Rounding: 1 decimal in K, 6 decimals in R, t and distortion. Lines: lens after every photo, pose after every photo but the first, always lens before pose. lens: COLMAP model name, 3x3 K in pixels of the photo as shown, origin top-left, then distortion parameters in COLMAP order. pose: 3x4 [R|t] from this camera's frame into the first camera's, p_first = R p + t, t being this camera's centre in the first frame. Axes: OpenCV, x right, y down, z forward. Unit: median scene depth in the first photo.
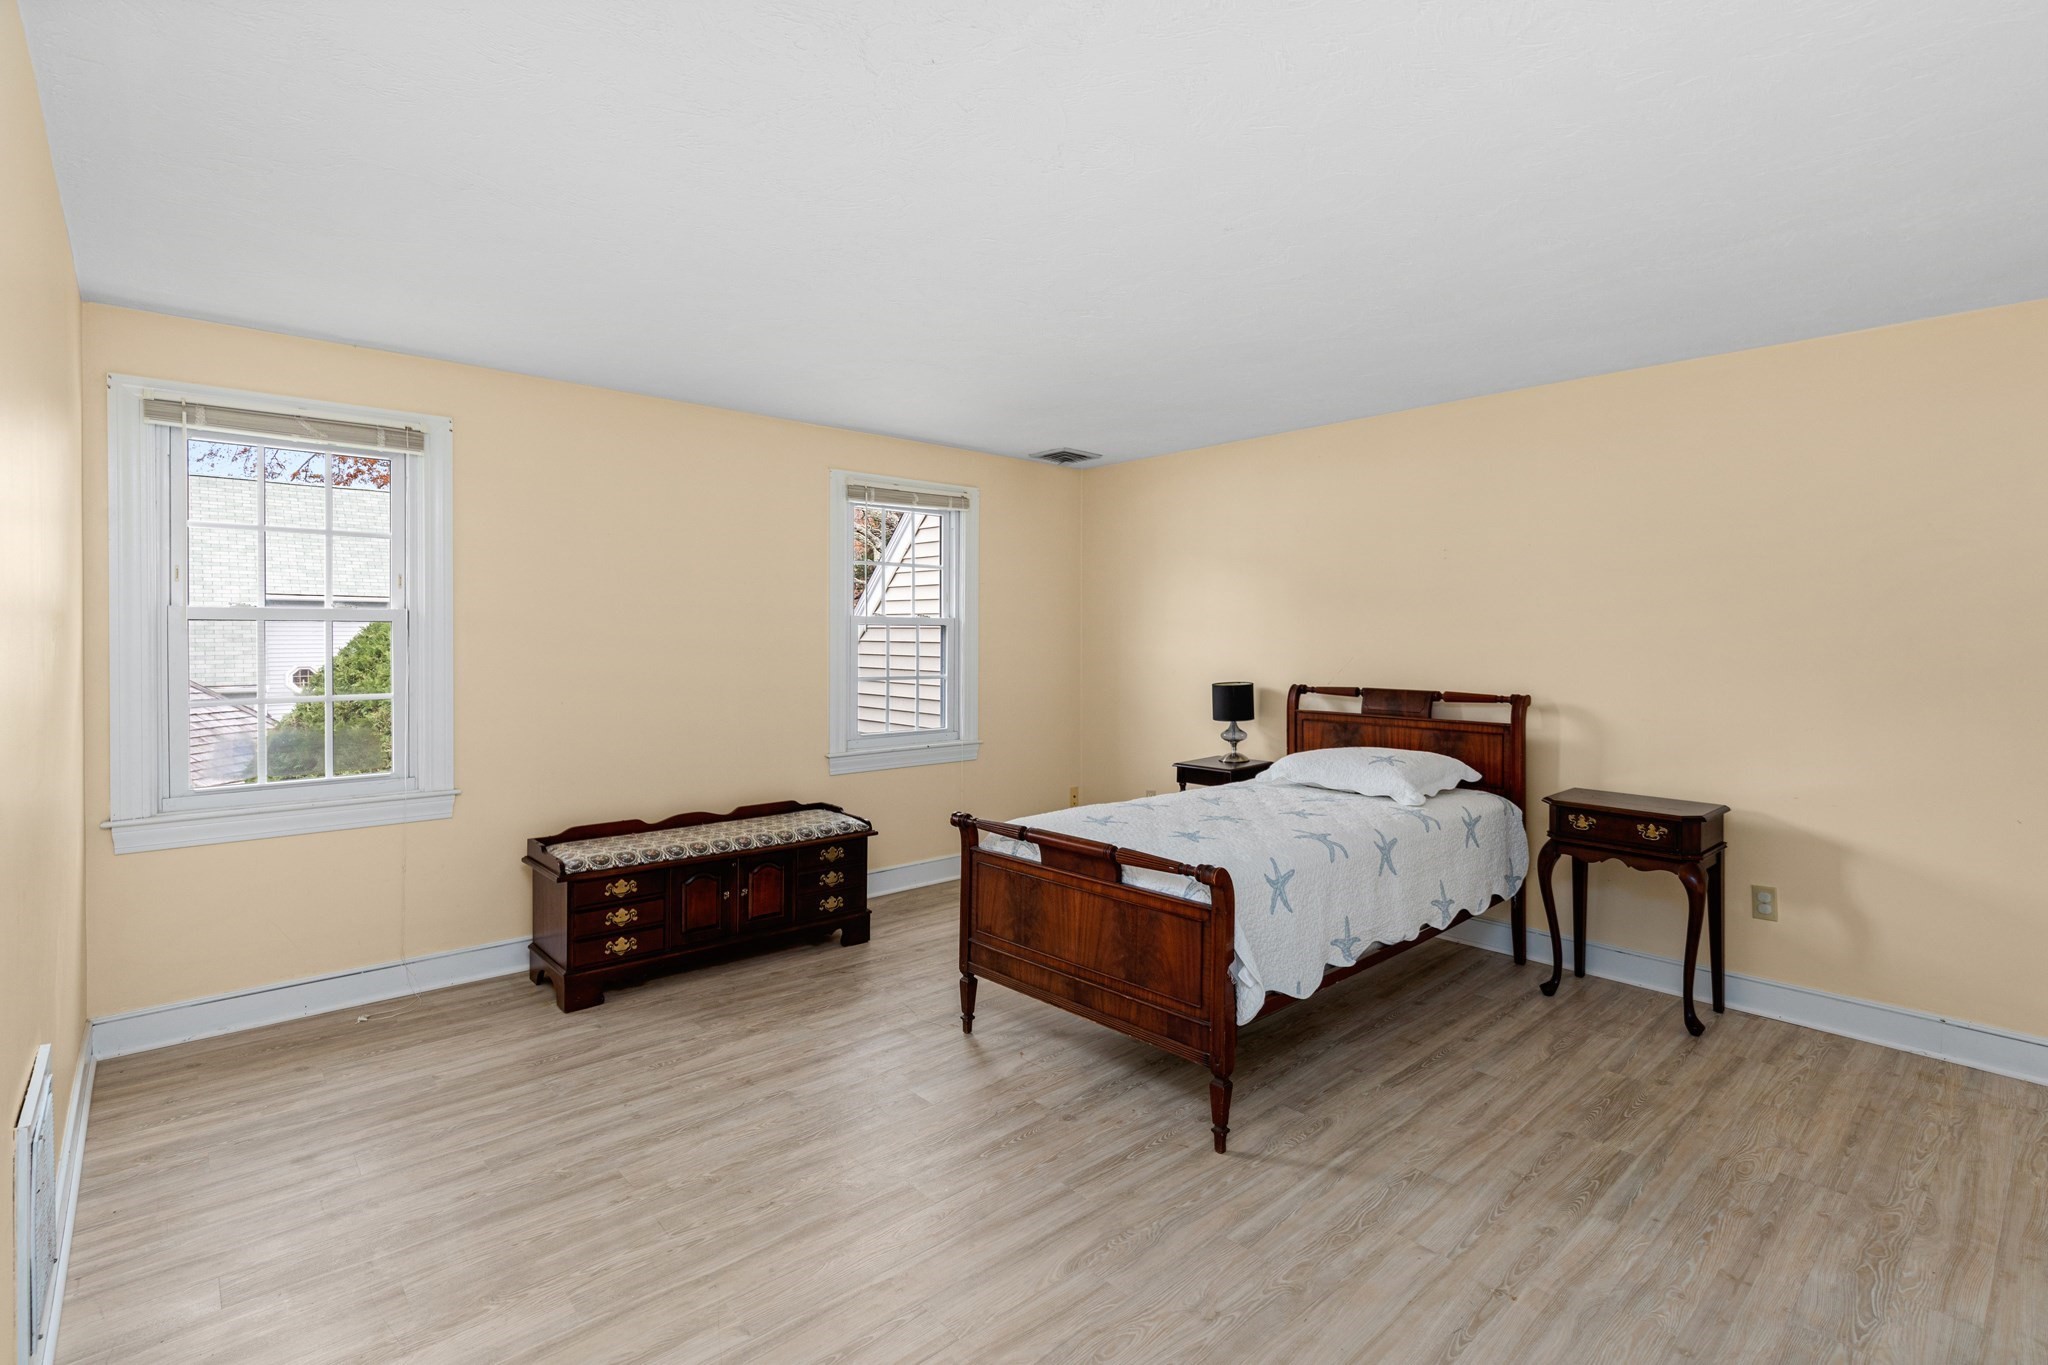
lens RADIAL K [[925.7, 0, 1024.0], [0, 925.7, 682.5], [0, 0, 1]] dist [0.007188, -0.000162]
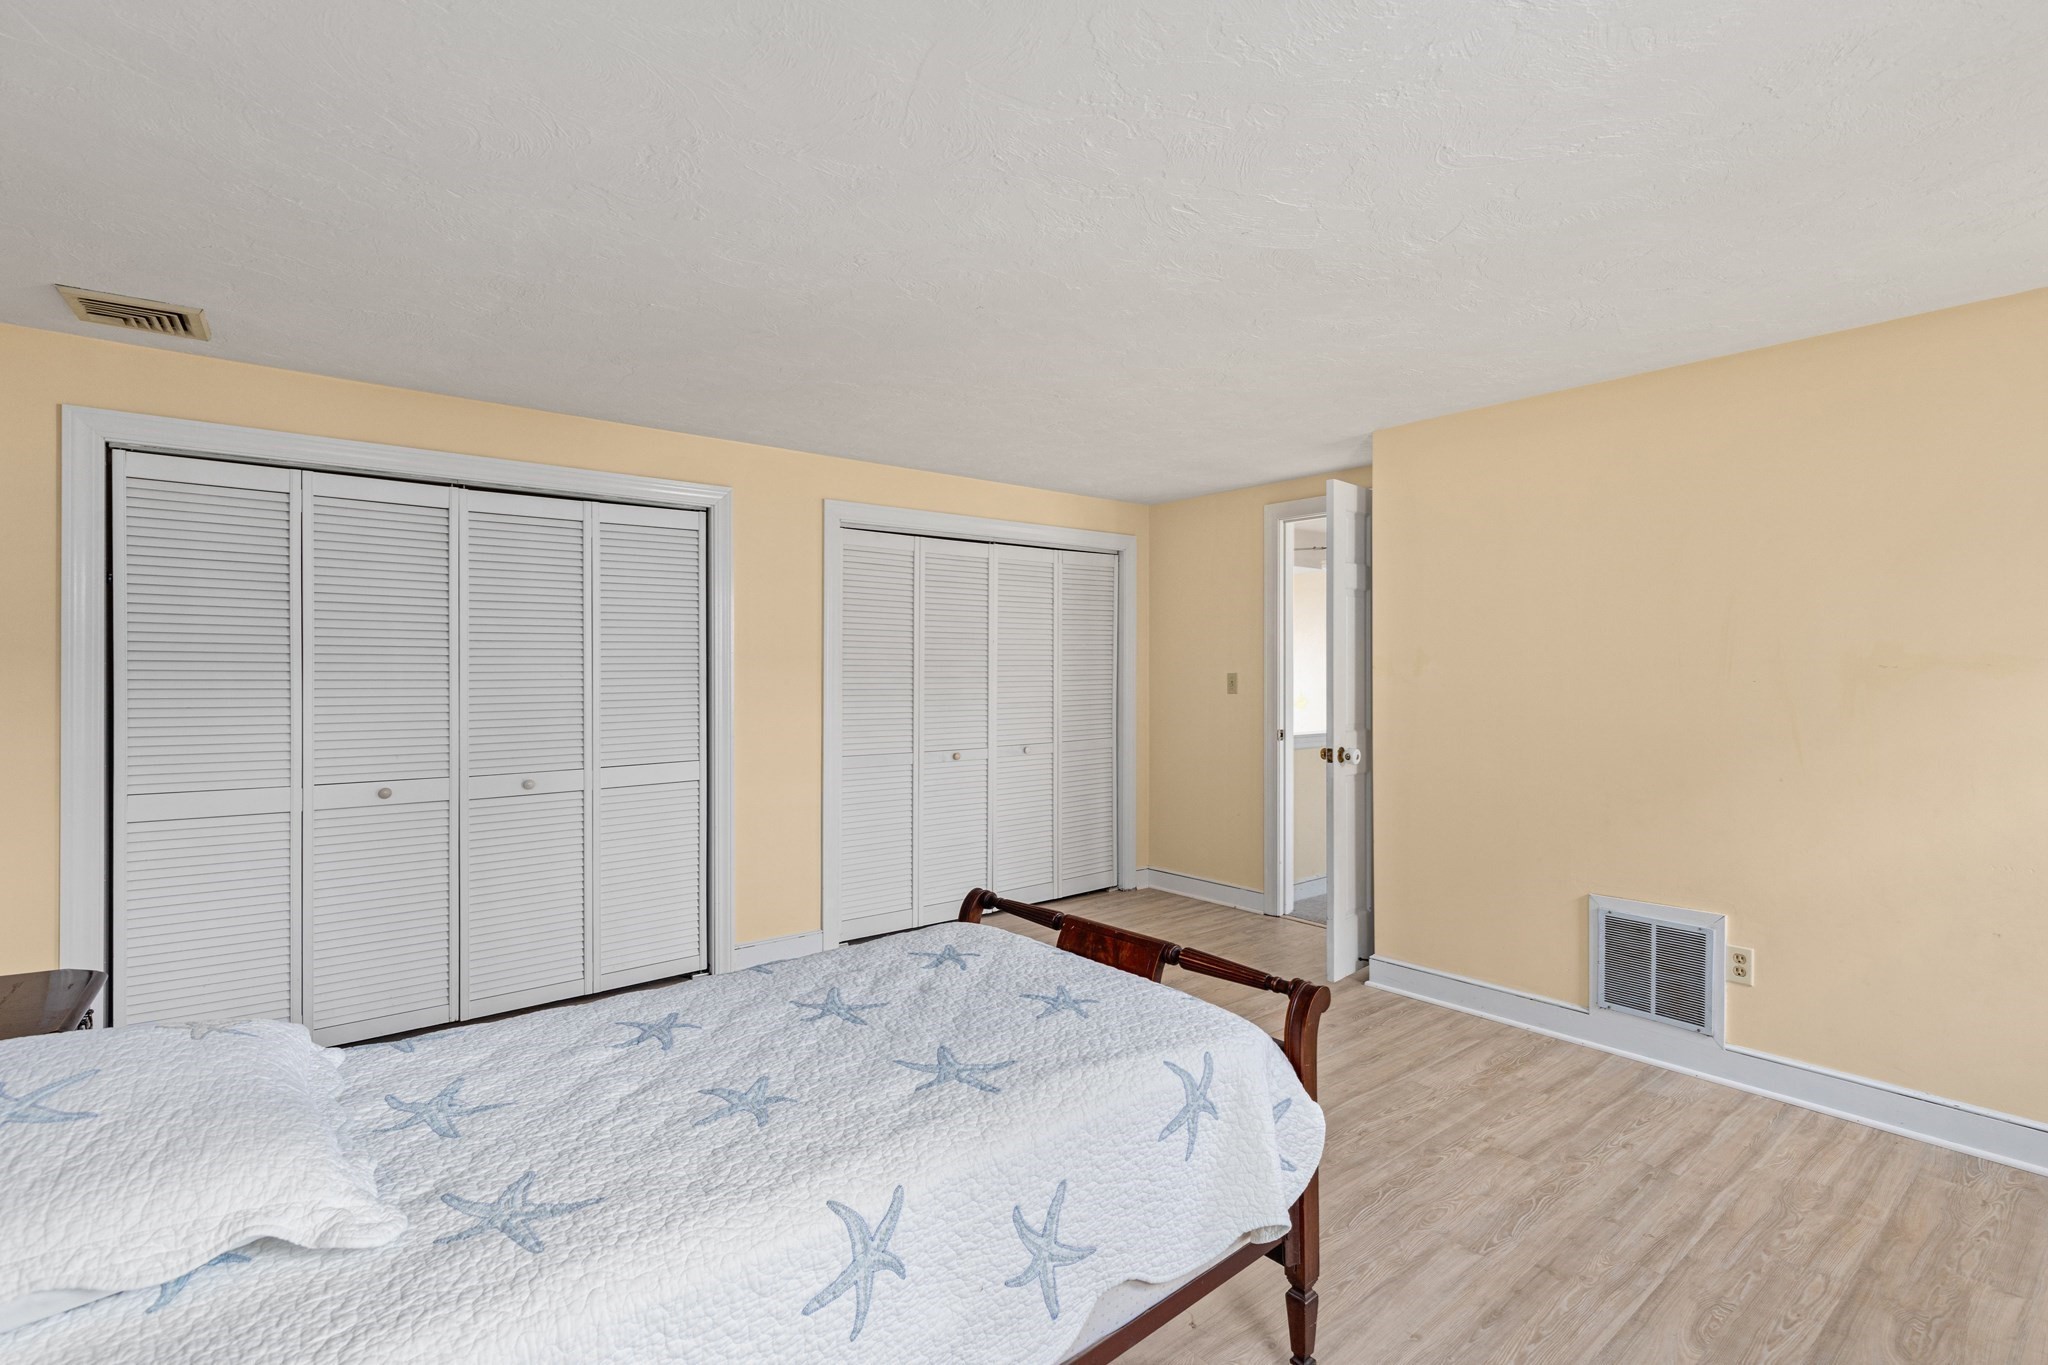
lens RADIAL K [[925.7, 0, 1024.0], [0, 925.7, 682.5], [0, 0, 1]] dist [0.007188, -0.000162]
pose [[-0.998710, -0.002196, 0.050737, 0.092355], [0.000530, 0.998560, 0.053643, -0.086564], [-0.050782, 0.053601, -0.997270, 1.820329]]
